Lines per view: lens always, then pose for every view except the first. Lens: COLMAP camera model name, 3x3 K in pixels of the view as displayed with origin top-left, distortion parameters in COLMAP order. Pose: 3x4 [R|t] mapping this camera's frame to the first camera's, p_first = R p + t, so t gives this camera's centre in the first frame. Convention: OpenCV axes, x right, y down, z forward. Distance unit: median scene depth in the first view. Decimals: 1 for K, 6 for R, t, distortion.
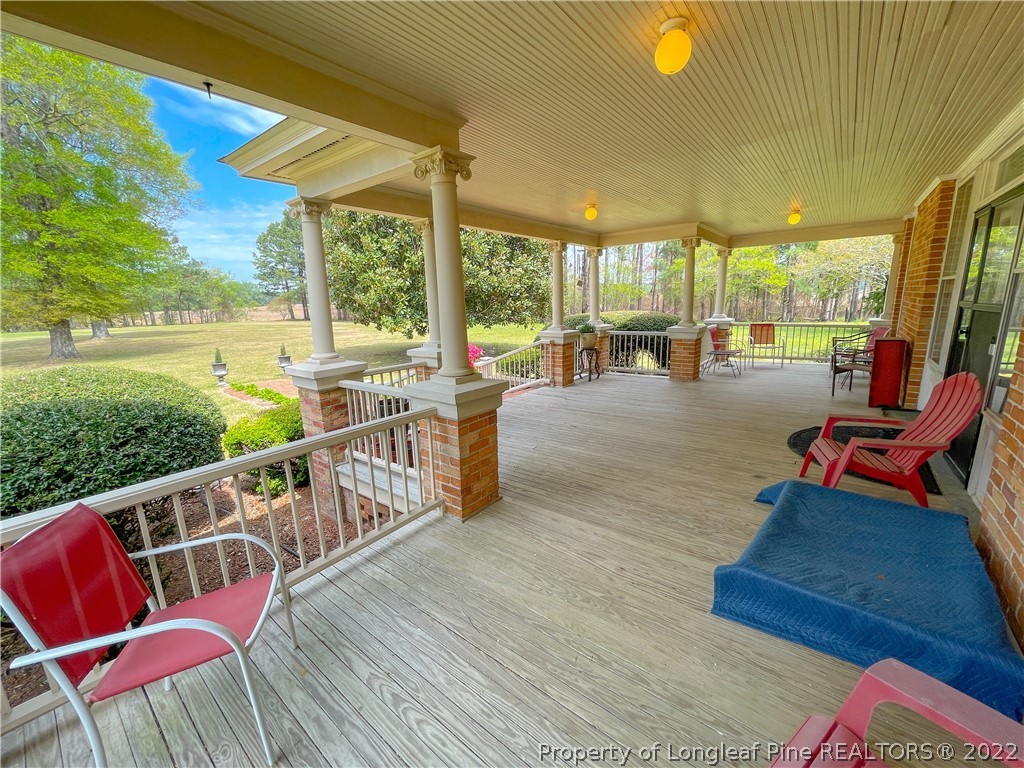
lens RADIAL K [[413.8, 0, 512.9], [0, 413.8, 385.5], [0, 0, 1]] dist [0.002669, 0.000227]
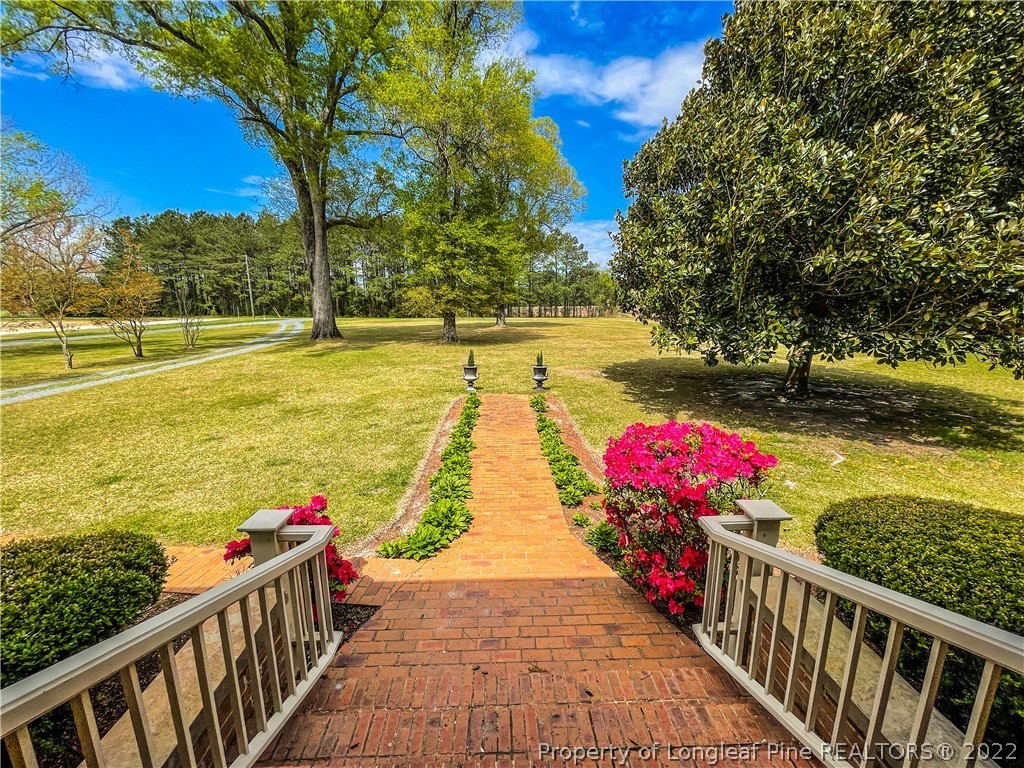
lens RADIAL K [[413.8, 0, 509.2], [0, 413.8, 386.7], [0, 0, 1]] dist [0.002669, 0.000227]
pose [[0.646612, 0.175558, -0.742342, 0.010565], [-0.171783, 0.981672, 0.082527, -0.065477], [0.743225, 0.074159, 0.664919, 0.311523]]
